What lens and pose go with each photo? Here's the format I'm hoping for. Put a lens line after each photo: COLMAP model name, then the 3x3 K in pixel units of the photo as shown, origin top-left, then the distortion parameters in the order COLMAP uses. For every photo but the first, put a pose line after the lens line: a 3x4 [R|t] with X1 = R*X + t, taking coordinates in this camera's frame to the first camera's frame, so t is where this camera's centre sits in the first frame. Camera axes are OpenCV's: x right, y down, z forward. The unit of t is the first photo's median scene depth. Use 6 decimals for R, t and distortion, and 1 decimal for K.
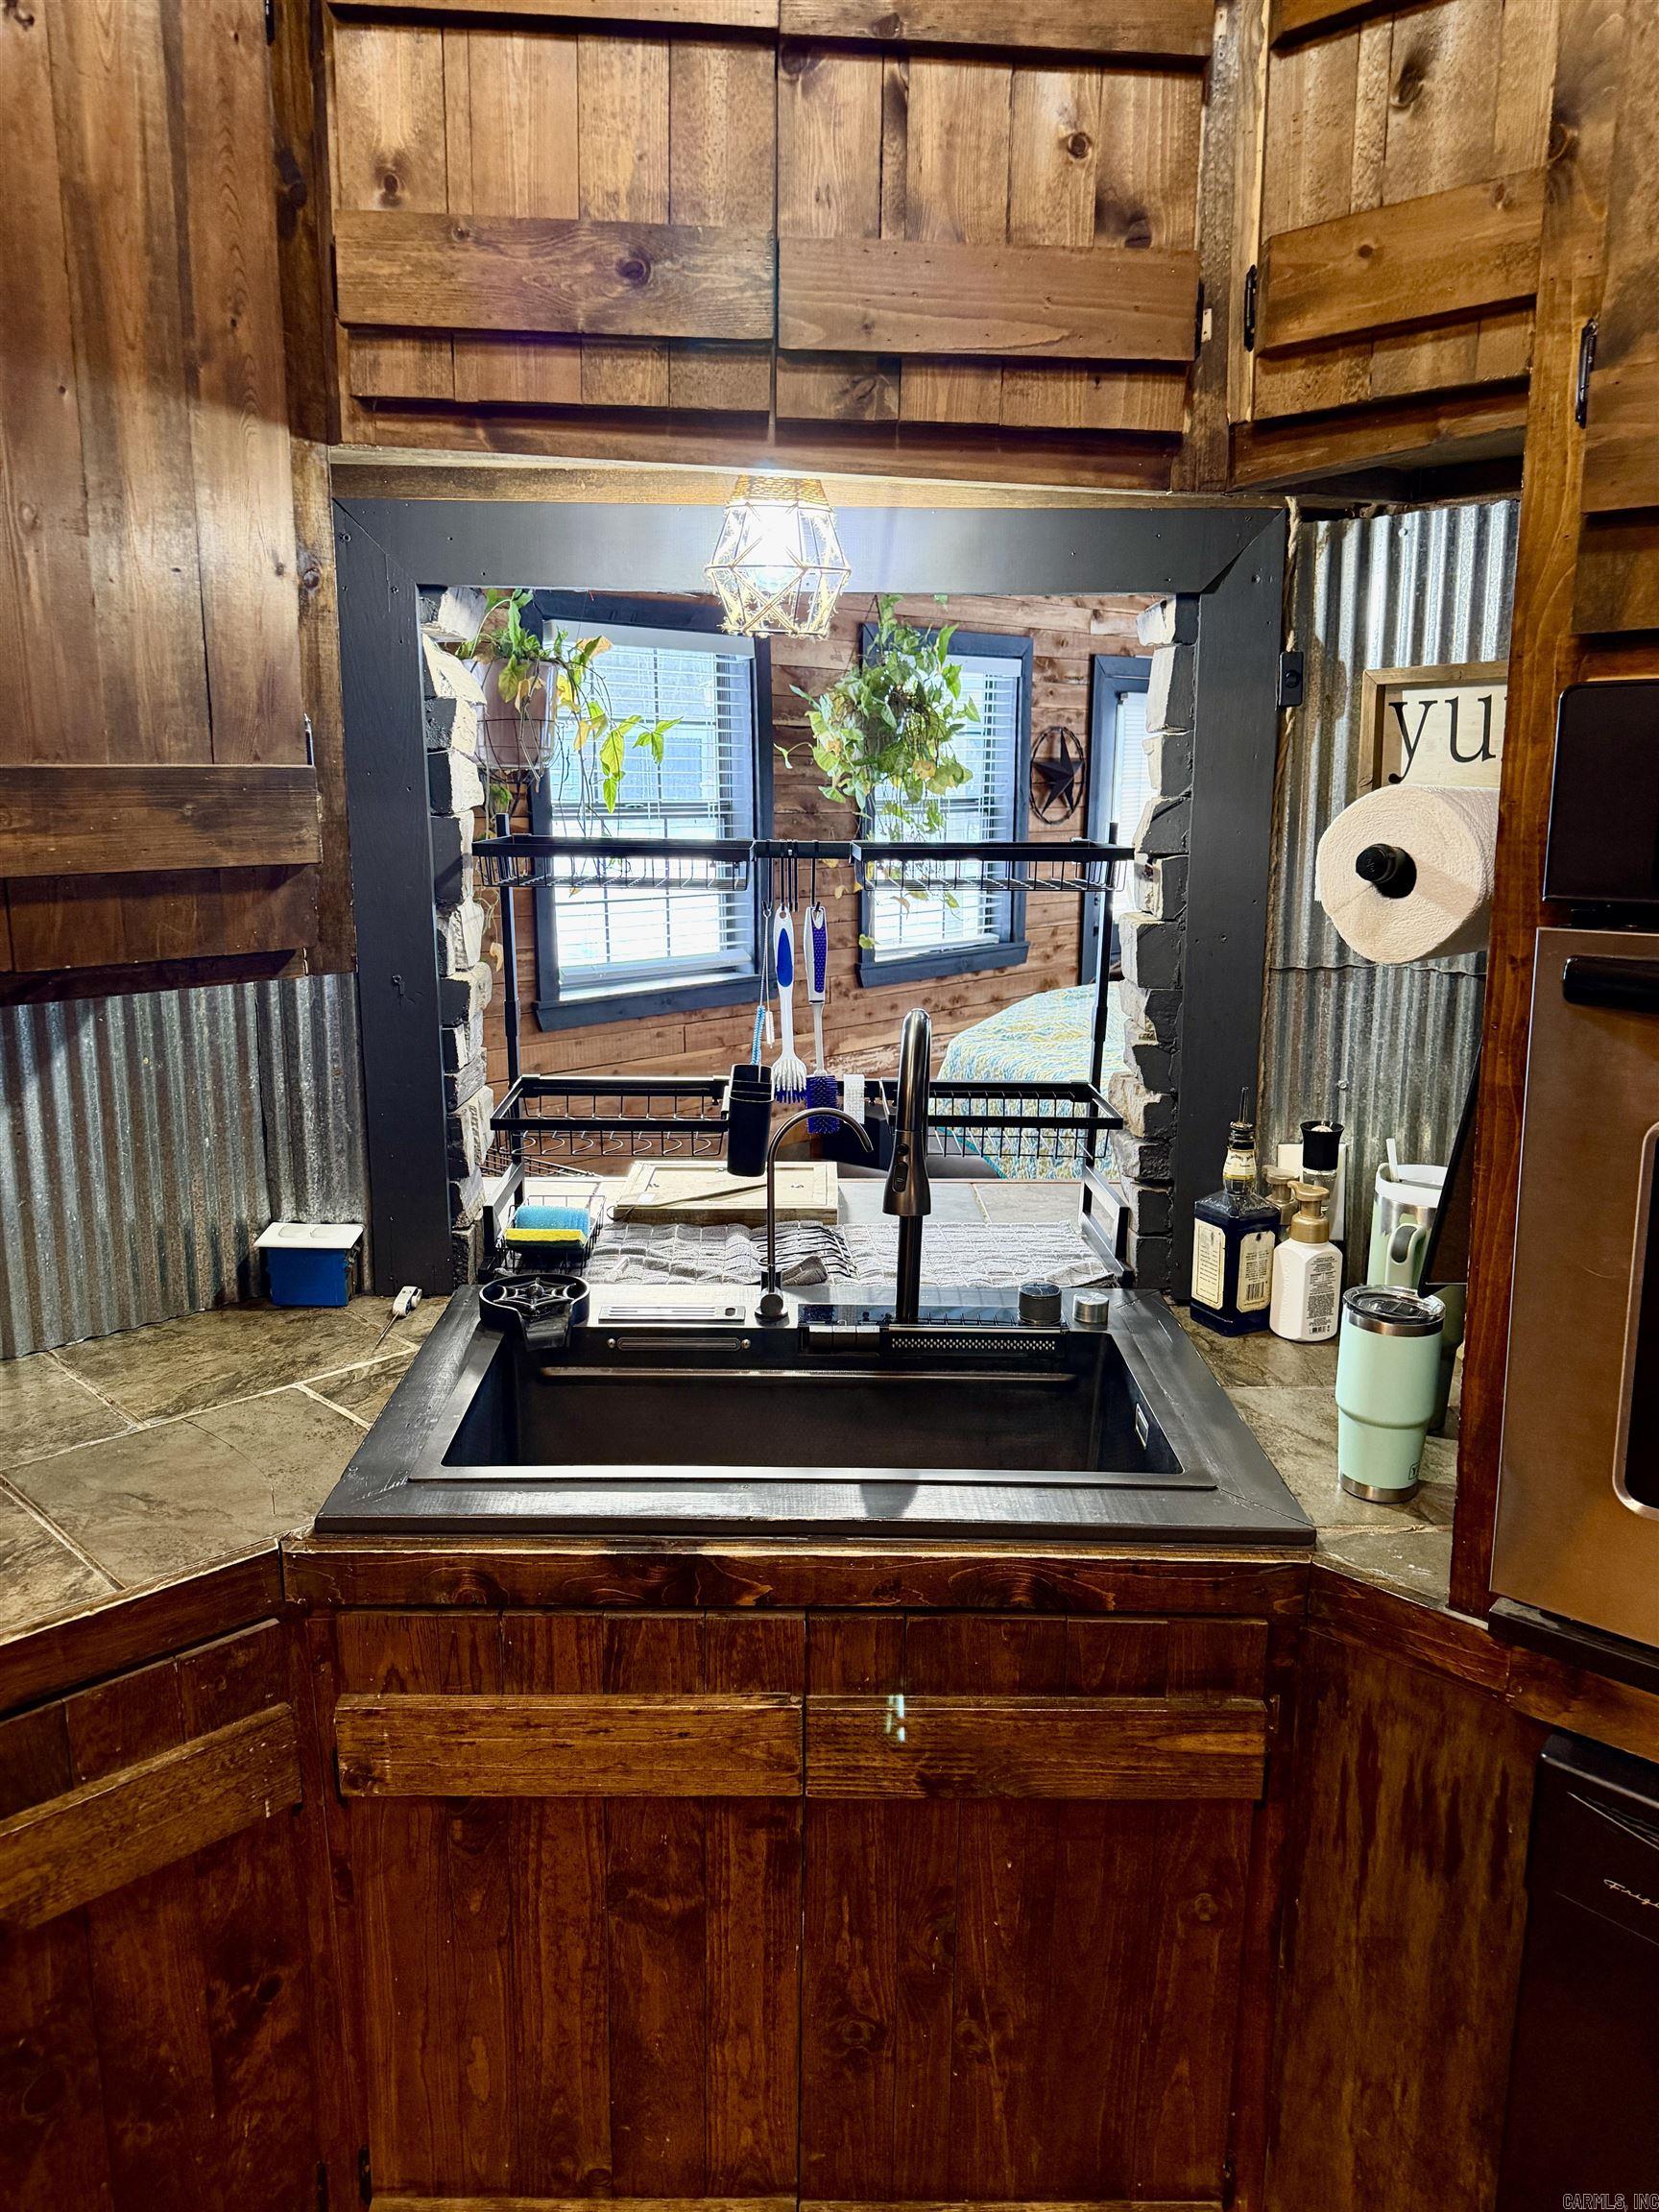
lens RADIAL K [[1555.0, 0, 832.4], [0, 1555.0, 1099.2], [0, 0, 1]] dist [0.060040, -0.076191]
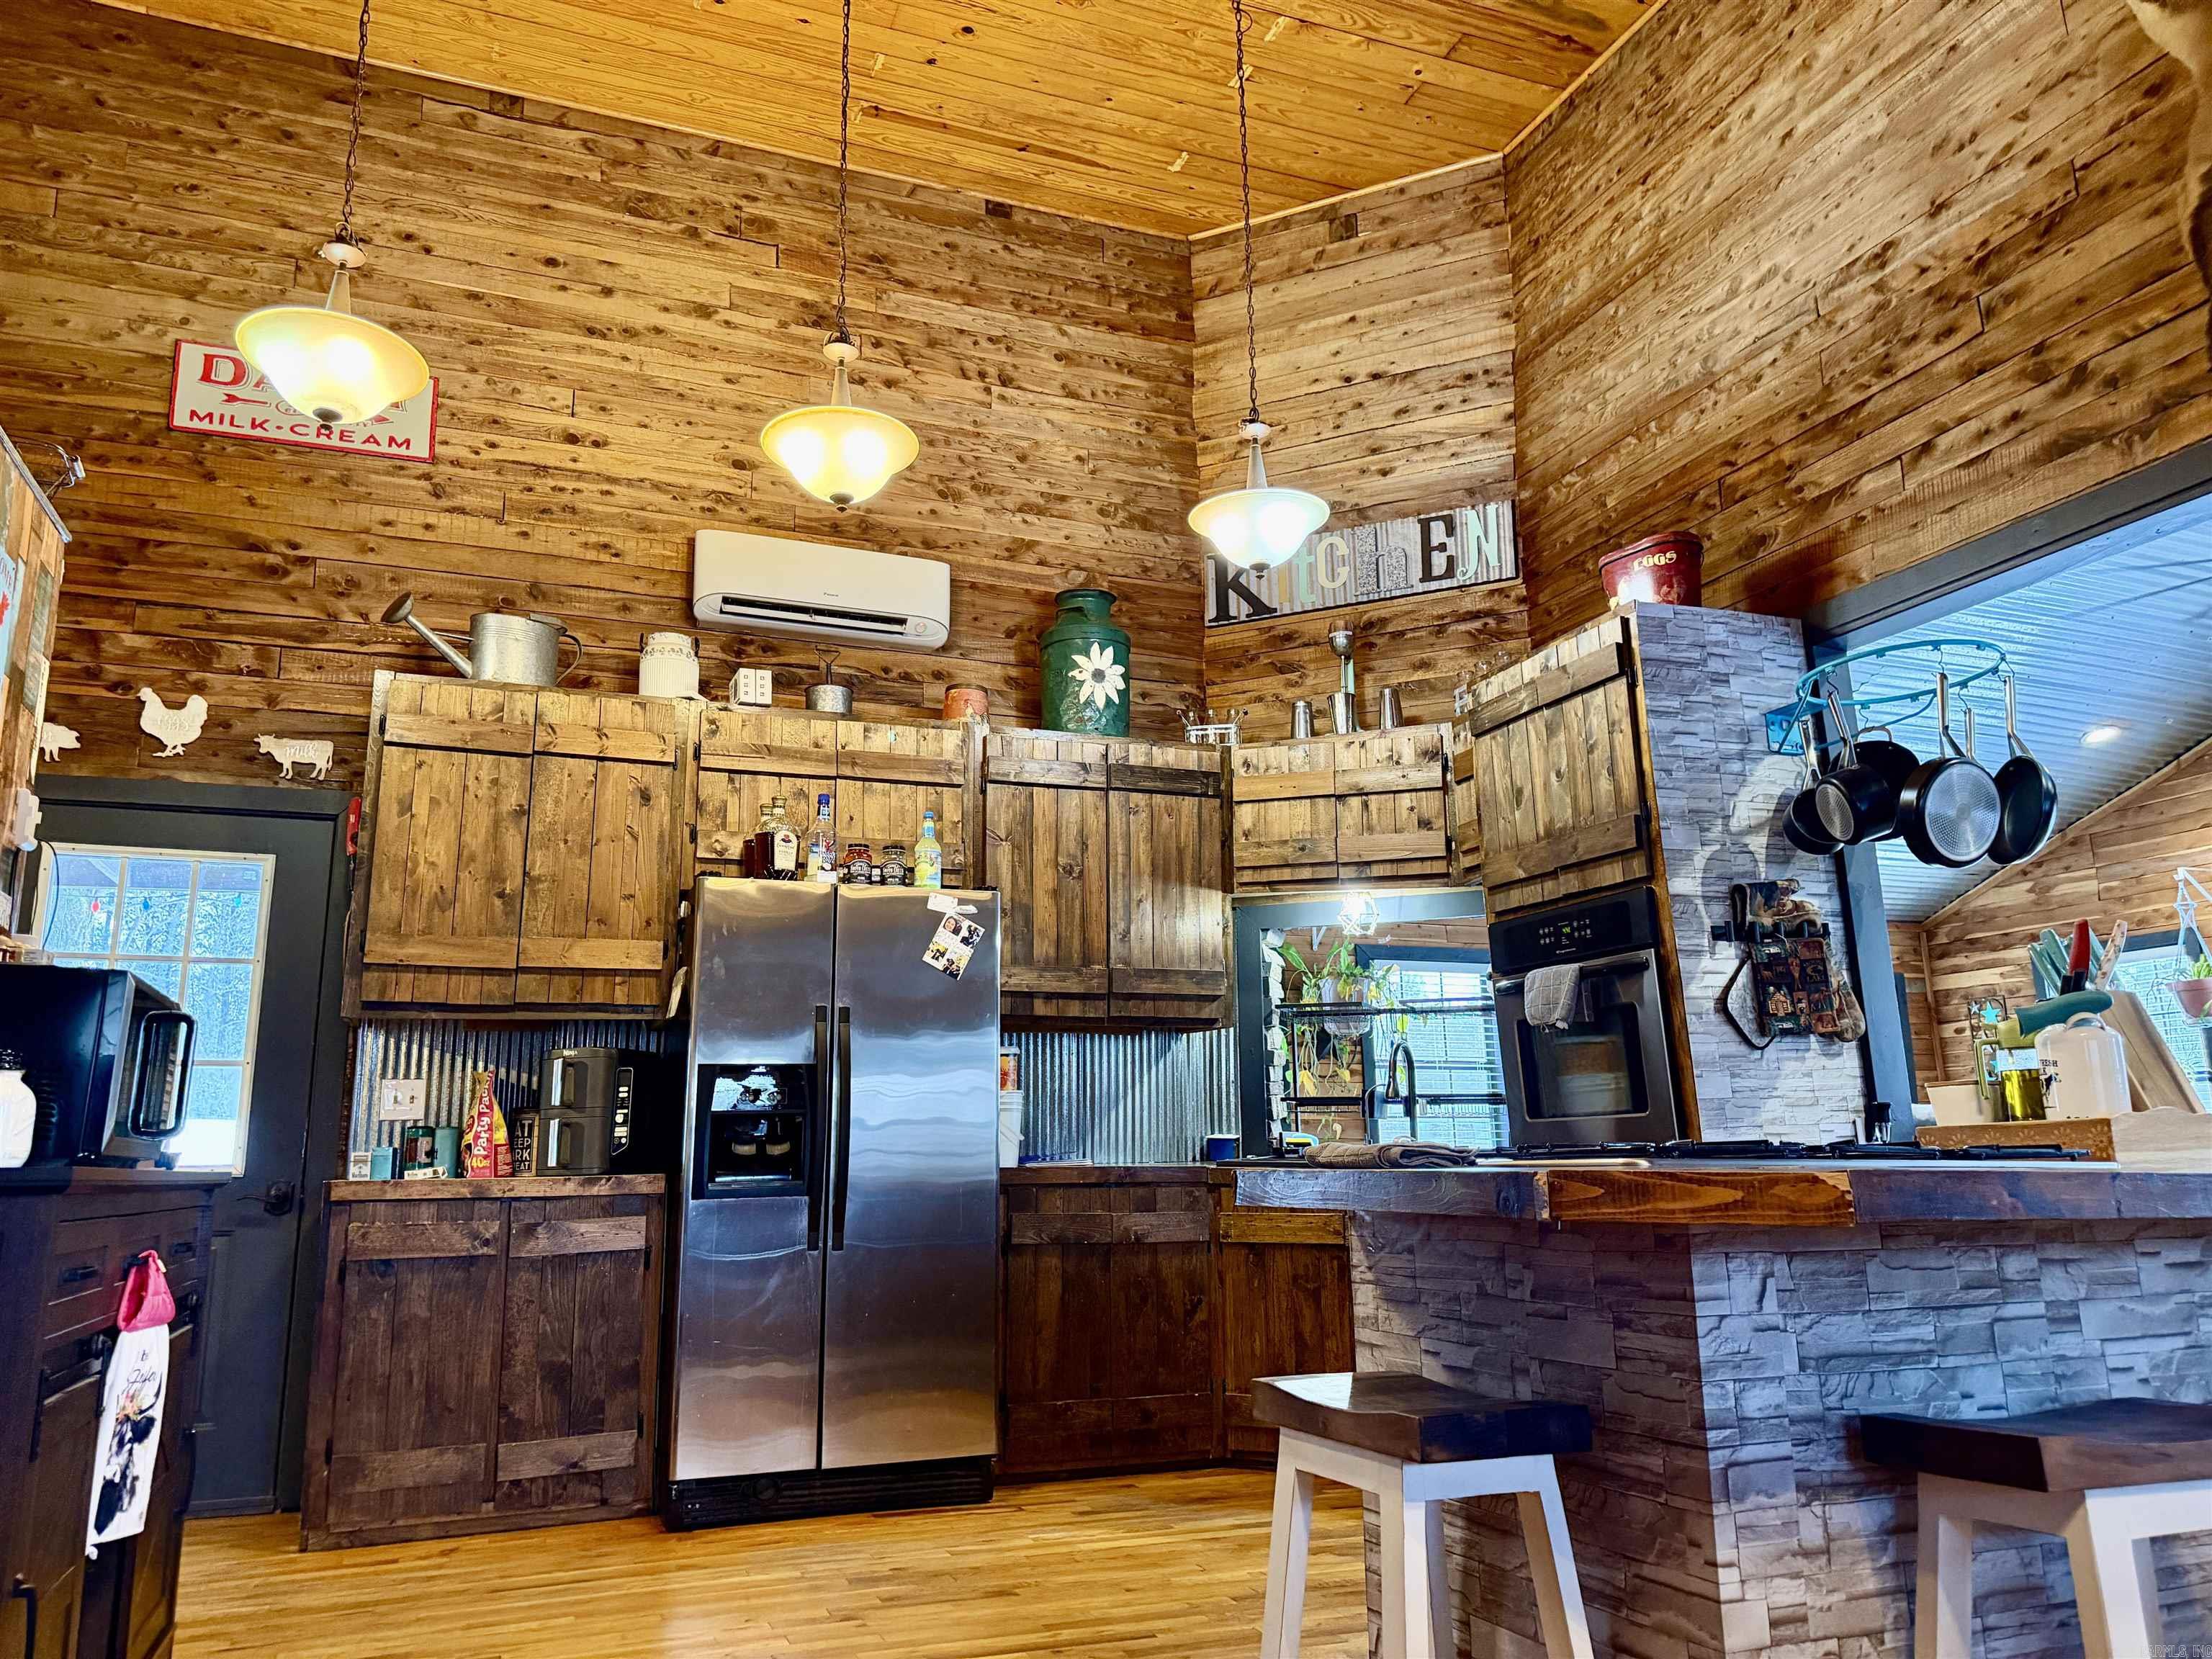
lens RADIAL K [[1555.0, 0, 1099.9], [0, 1555.0, 822.1], [0, 0, 1]] dist [0.060040, -0.076191]
pose [[0.908650, -0.099459, -0.405541, 1.010400], [-0.073482, 0.917973, -0.389776, 0.994818], [0.411042, 0.383970, 0.826808, -2.510906]]
